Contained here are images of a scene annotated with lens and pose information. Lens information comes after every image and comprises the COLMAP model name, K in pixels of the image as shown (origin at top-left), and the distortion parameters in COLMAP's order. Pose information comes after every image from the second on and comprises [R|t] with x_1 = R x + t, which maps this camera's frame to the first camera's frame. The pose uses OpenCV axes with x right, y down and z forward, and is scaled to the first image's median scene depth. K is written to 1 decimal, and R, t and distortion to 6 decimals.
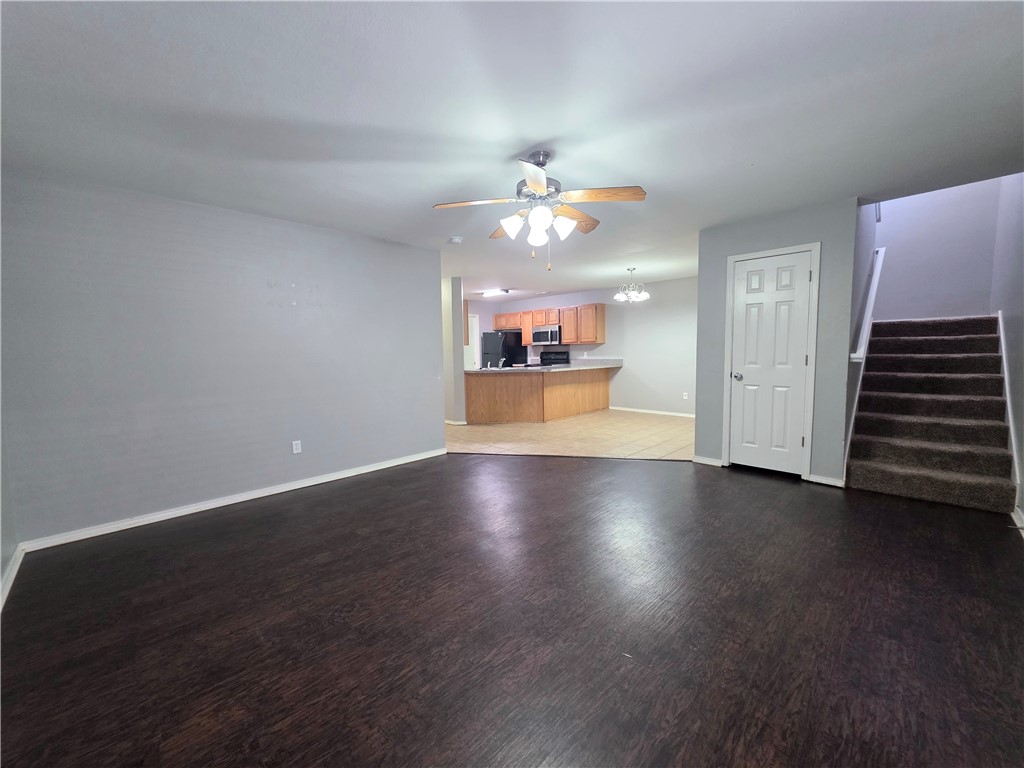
lens RADIAL K [[409.5, 0, 512.0], [0, 409.5, 384.0], [0, 0, 1]] dist [0.000438, 0.000027]
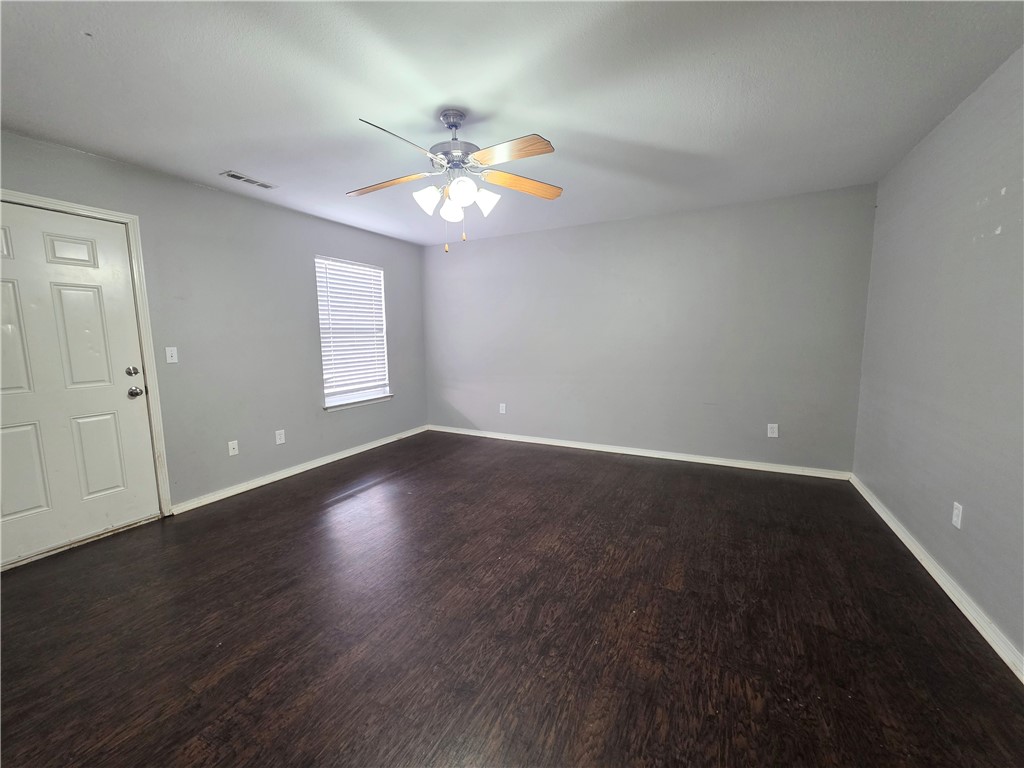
lens RADIAL K [[409.5, 0, 512.0], [0, 409.5, 384.0], [0, 0, 1]] dist [0.000438, 0.000027]
pose [[-0.951516, 0.076044, -0.298052, 0.228324], [0.013813, 0.978546, 0.205565, -0.178165], [0.307289, 0.191481, -0.932152, 1.855119]]
